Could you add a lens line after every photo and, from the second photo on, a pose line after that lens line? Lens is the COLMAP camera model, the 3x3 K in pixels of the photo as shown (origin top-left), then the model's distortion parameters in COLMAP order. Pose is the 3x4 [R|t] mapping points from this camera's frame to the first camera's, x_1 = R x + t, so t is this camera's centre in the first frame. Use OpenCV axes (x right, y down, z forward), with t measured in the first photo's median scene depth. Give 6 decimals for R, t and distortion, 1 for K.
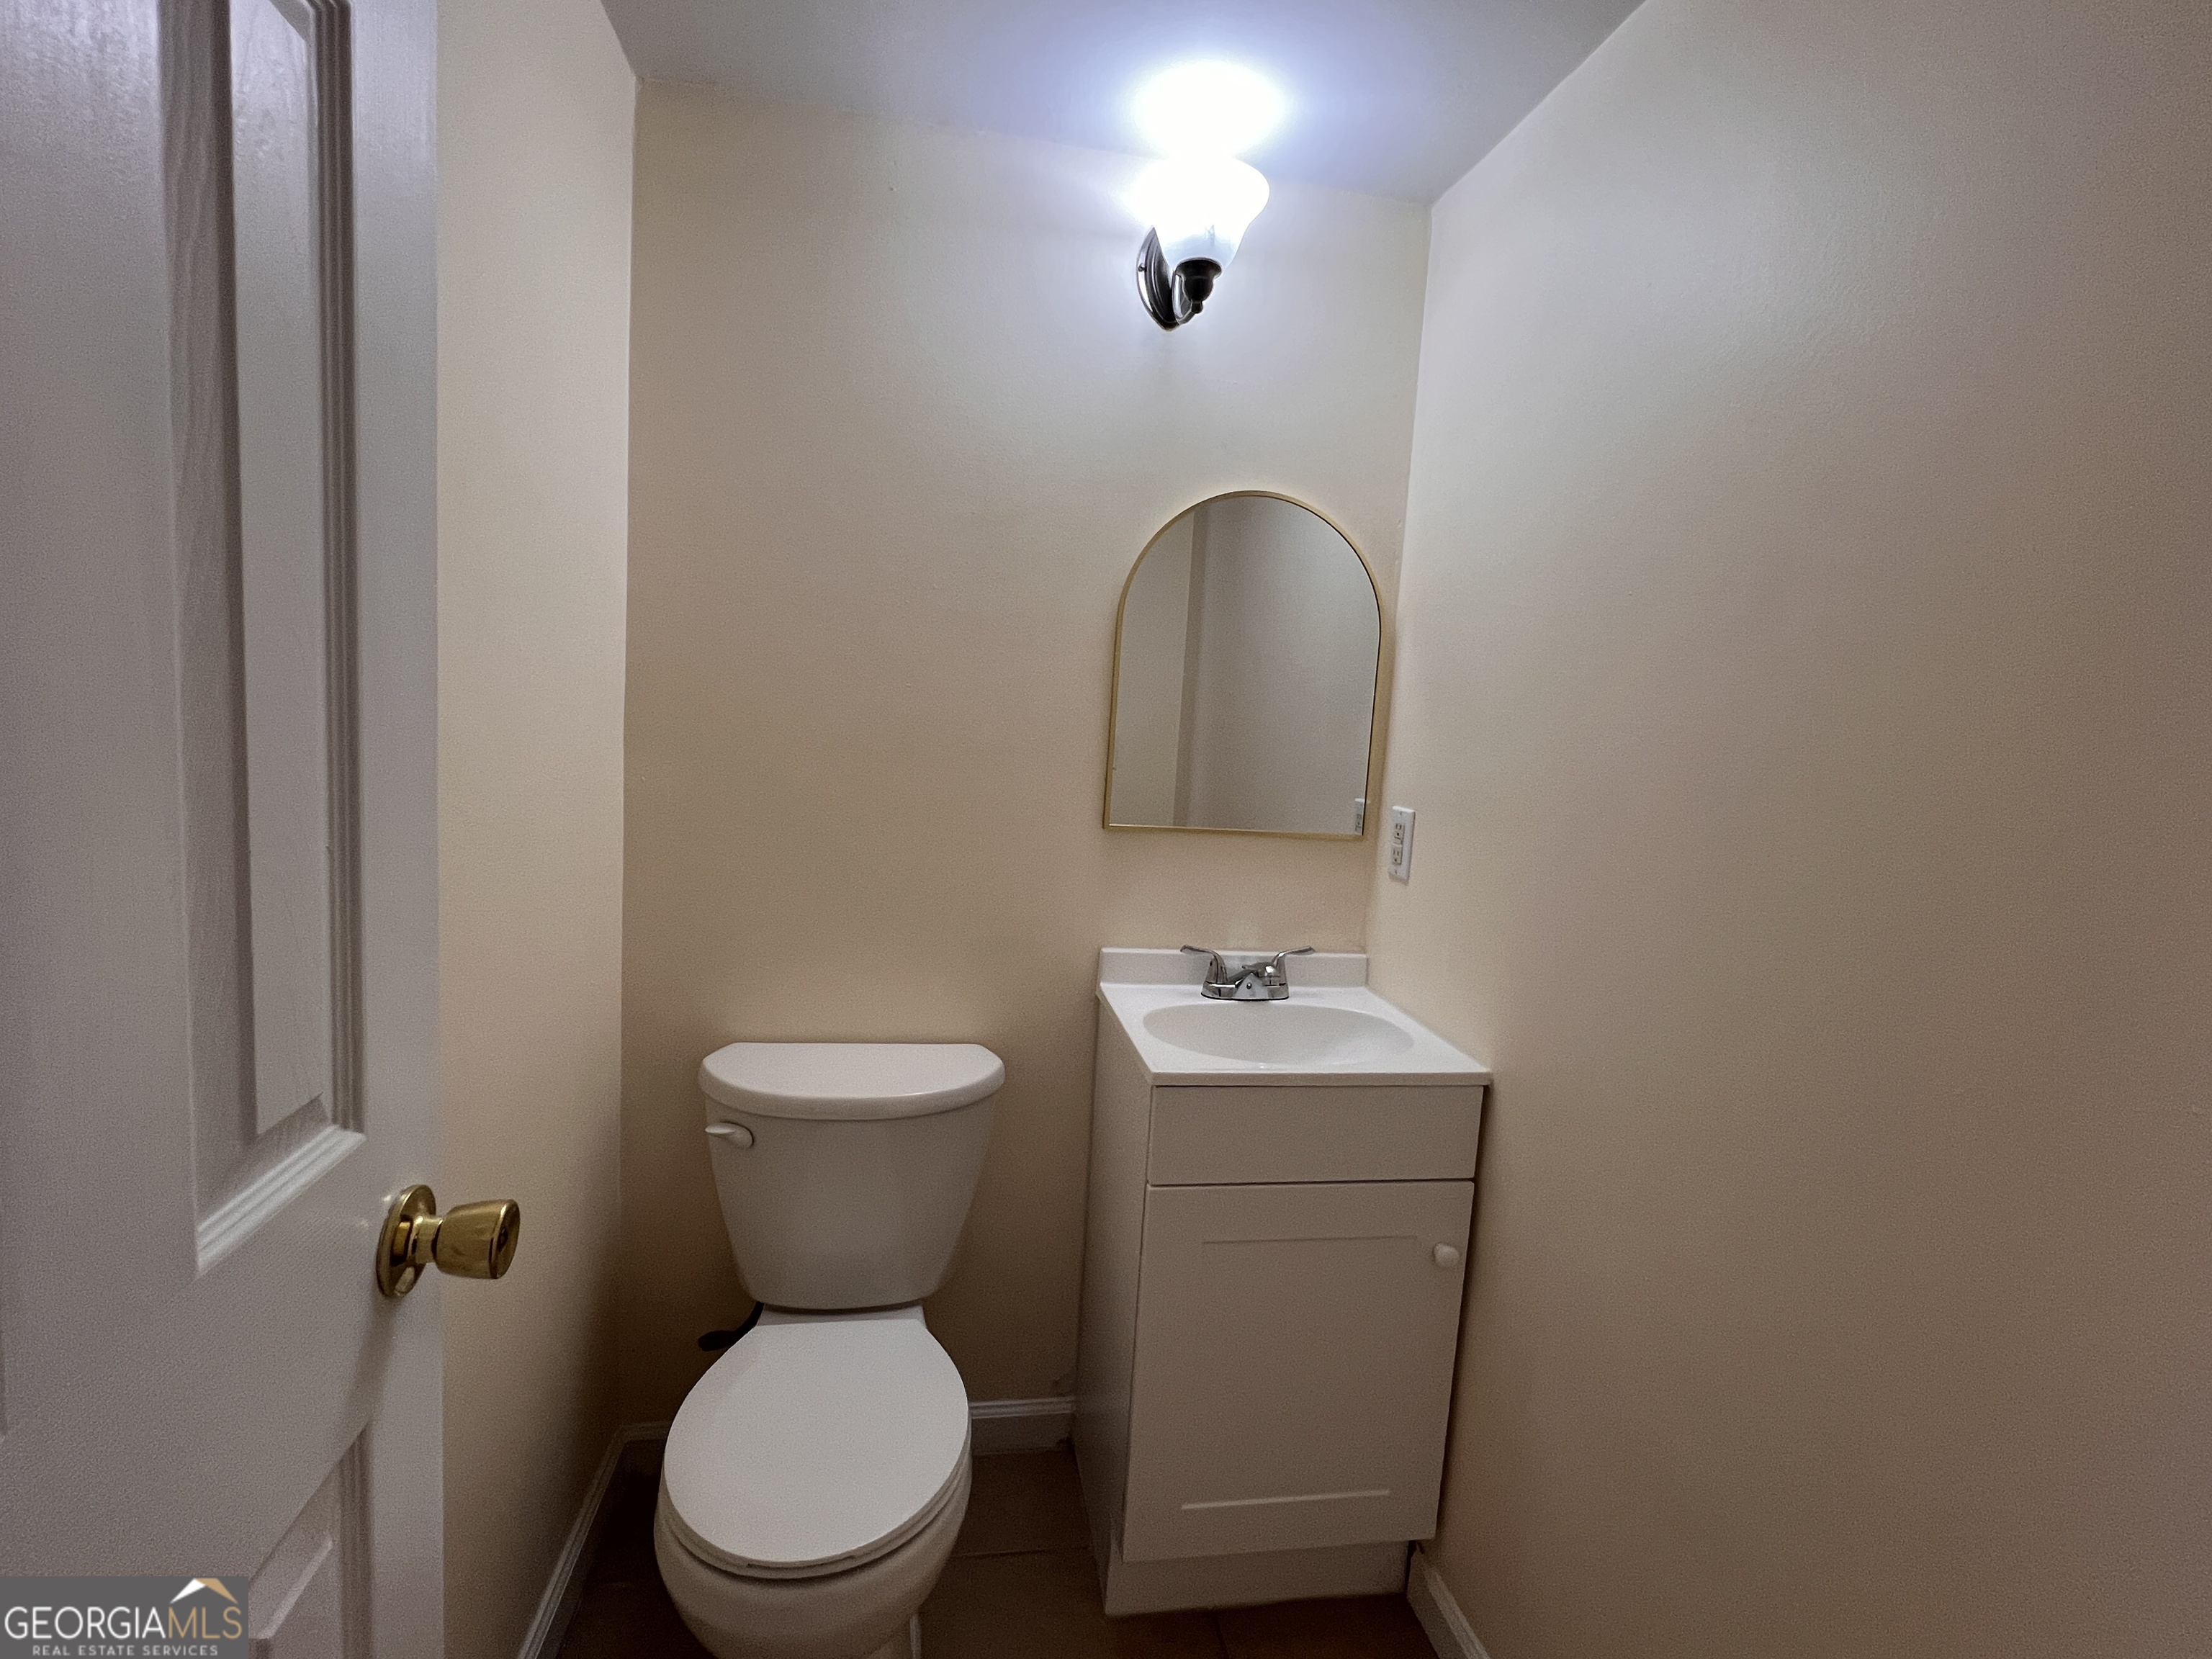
lens RADIAL K [[1015.5, 0, 1098.5], [0, 1015.5, 826.1], [0, 0, 1]] dist [-0.006778, 0.001220]
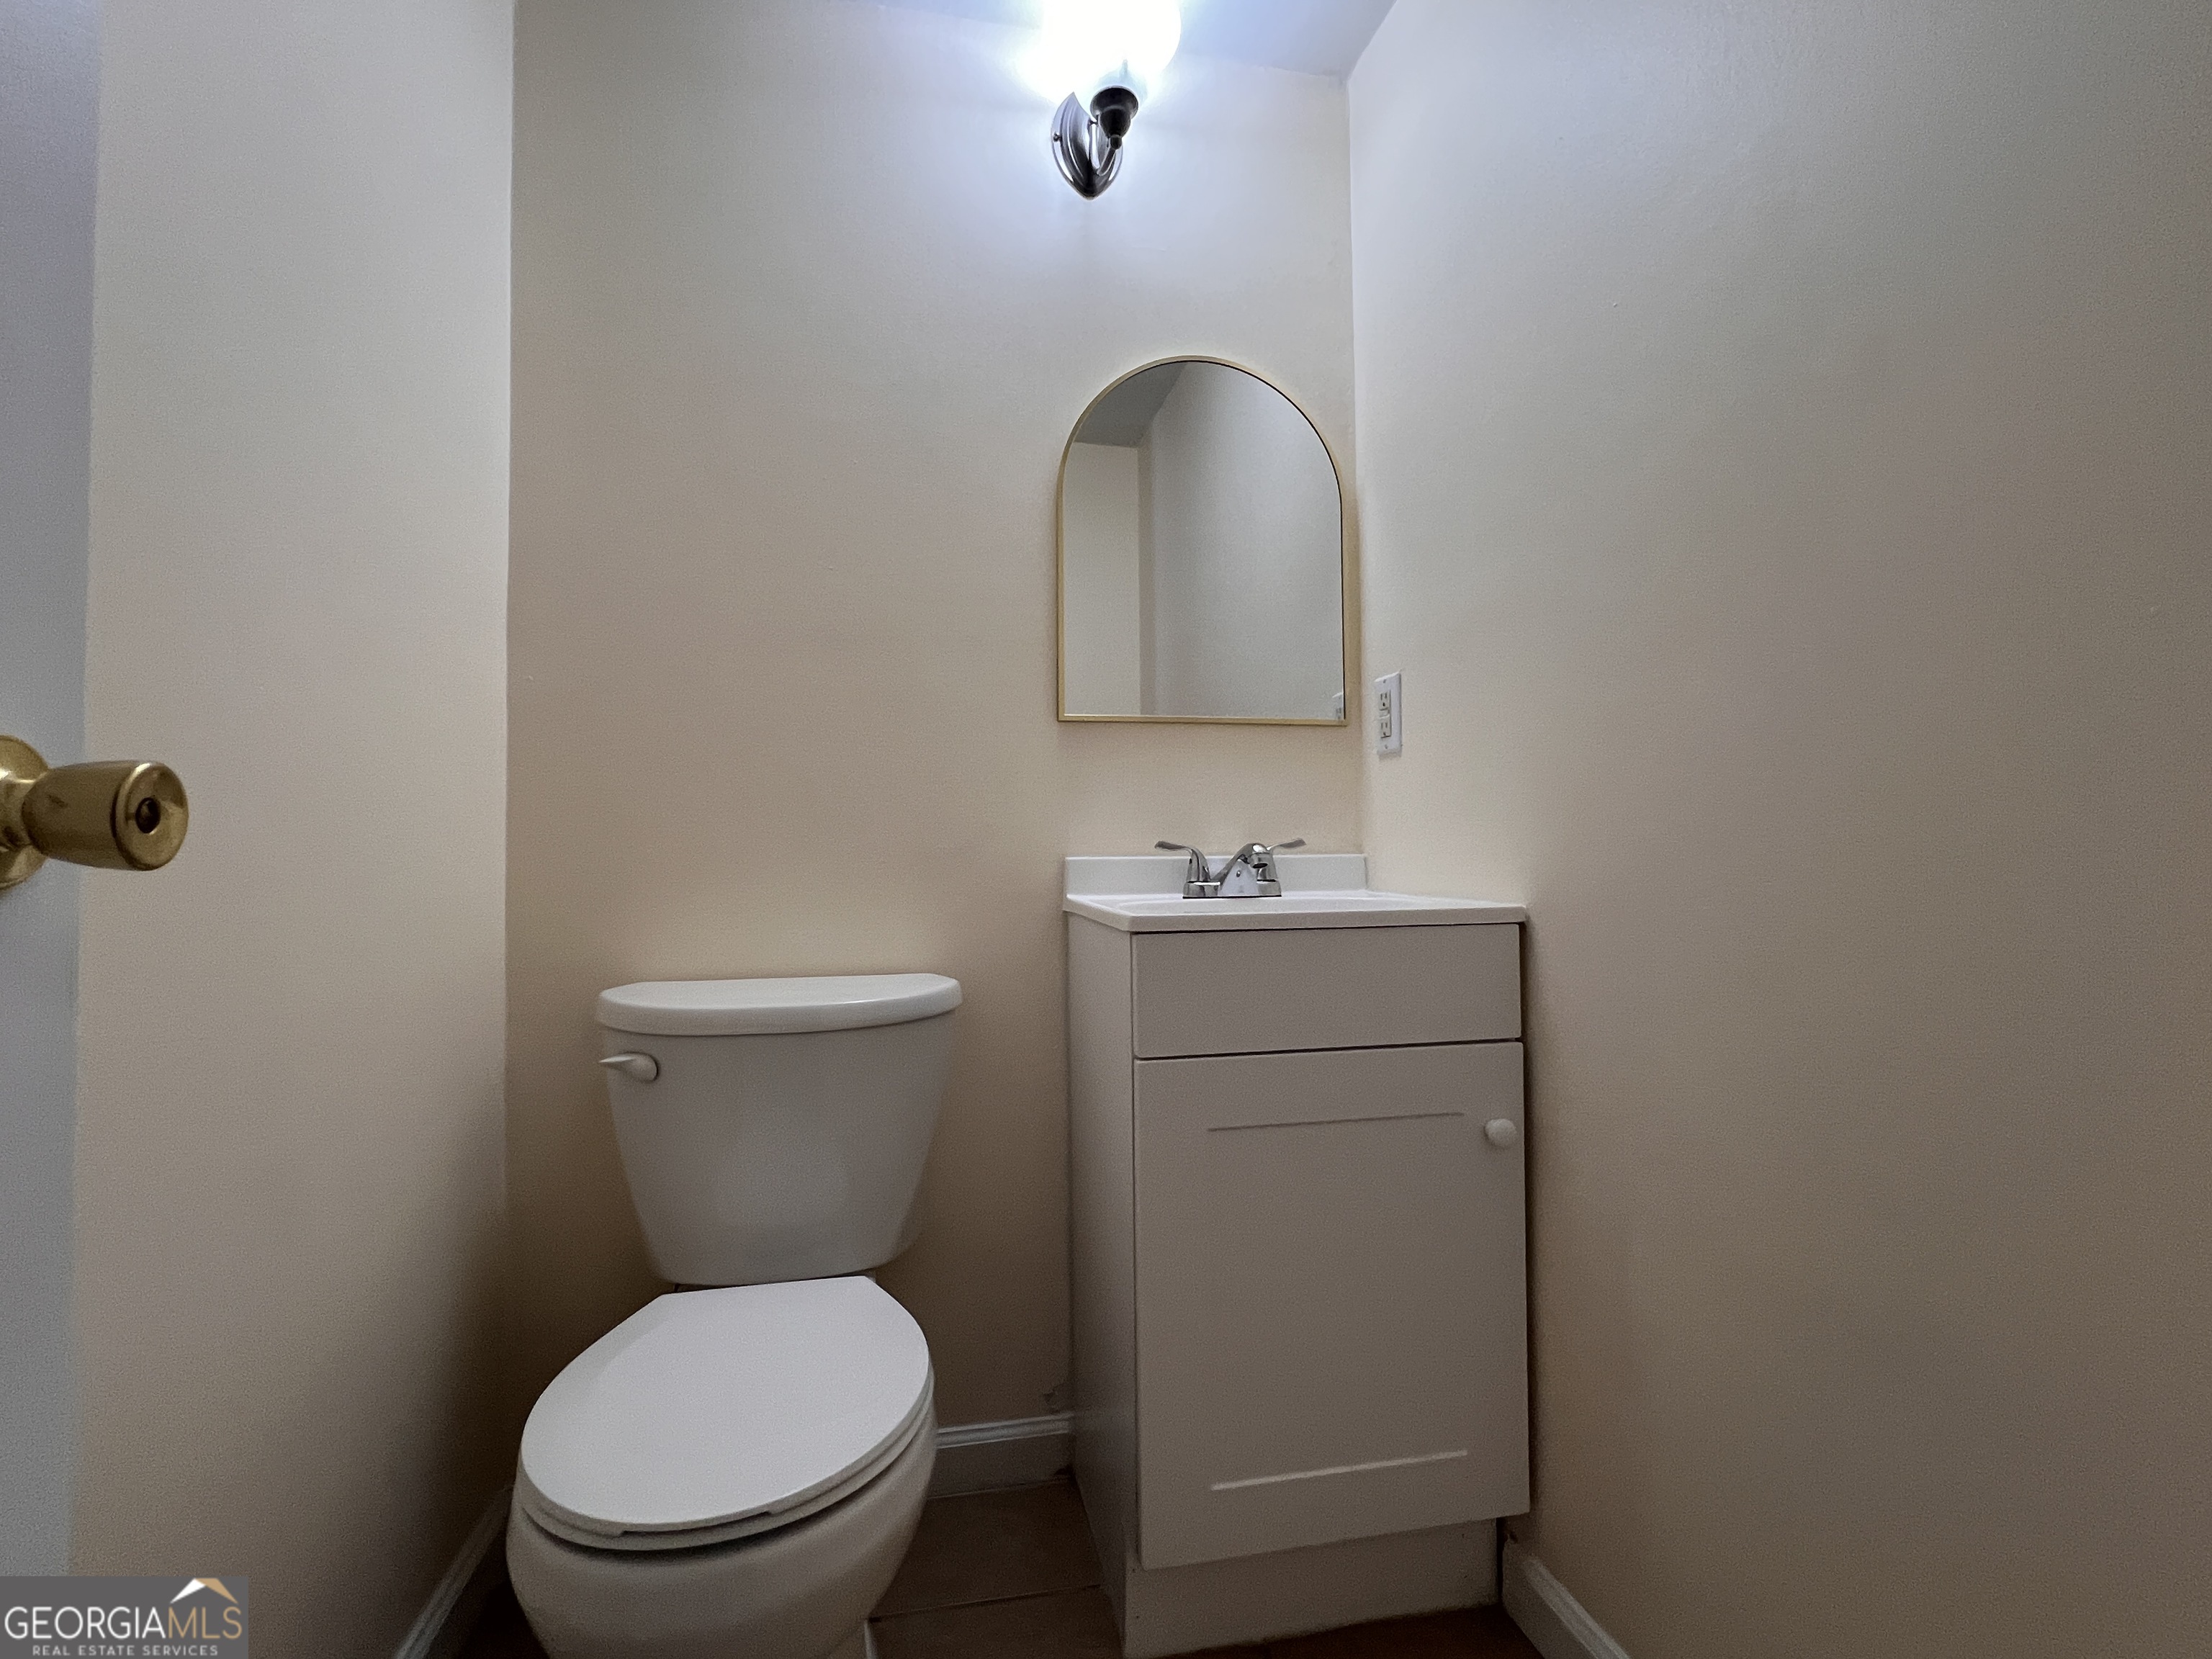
lens RADIAL K [[1015.5, 0, 1098.5], [0, 1015.5, 826.1], [0, 0, 1]] dist [-0.006778, 0.001220]
pose [[0.997011, -0.069433, 0.033892, 0.004001], [0.073361, 0.988359, -0.133281, 0.238109], [-0.024244, 0.135369, 0.990499, 0.138236]]
